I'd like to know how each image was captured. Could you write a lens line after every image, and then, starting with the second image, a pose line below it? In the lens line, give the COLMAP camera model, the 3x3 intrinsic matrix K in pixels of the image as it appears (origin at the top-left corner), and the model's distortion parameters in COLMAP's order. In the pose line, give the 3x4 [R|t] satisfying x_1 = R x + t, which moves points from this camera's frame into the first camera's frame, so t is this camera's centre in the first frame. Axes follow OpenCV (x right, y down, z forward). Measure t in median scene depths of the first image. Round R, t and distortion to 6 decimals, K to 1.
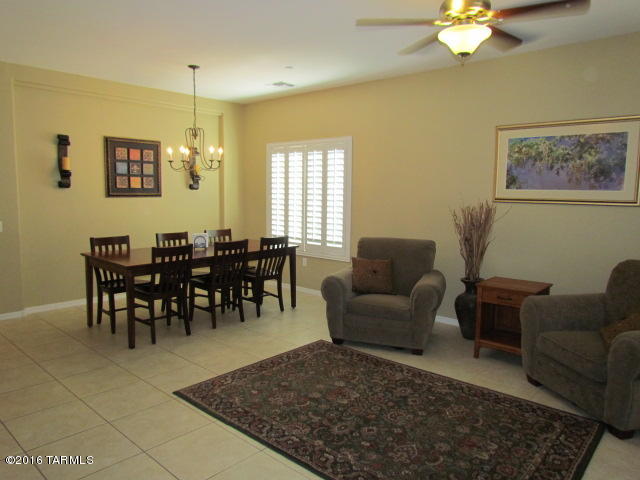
lens RADIAL K [[456.1, 0, 315.5], [0, 456.1, 238.8], [0, 0, 1]] dist [-0.020249, -0.006630]
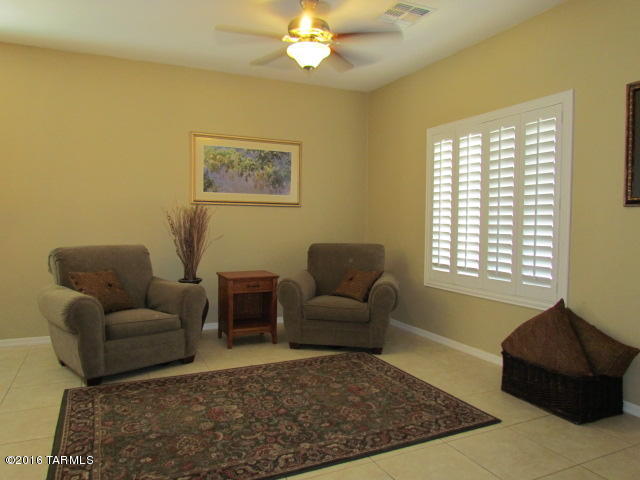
lens RADIAL K [[456.1, 0, 315.7], [0, 456.1, 241.4], [0, 0, 1]] dist [-0.020249, -0.006630]
pose [[0.385021, -0.047145, 0.921703, -0.473344], [0.092166, 0.995666, 0.012428, 0.018033], [-0.918294, 0.080164, 0.387697, 0.347957]]
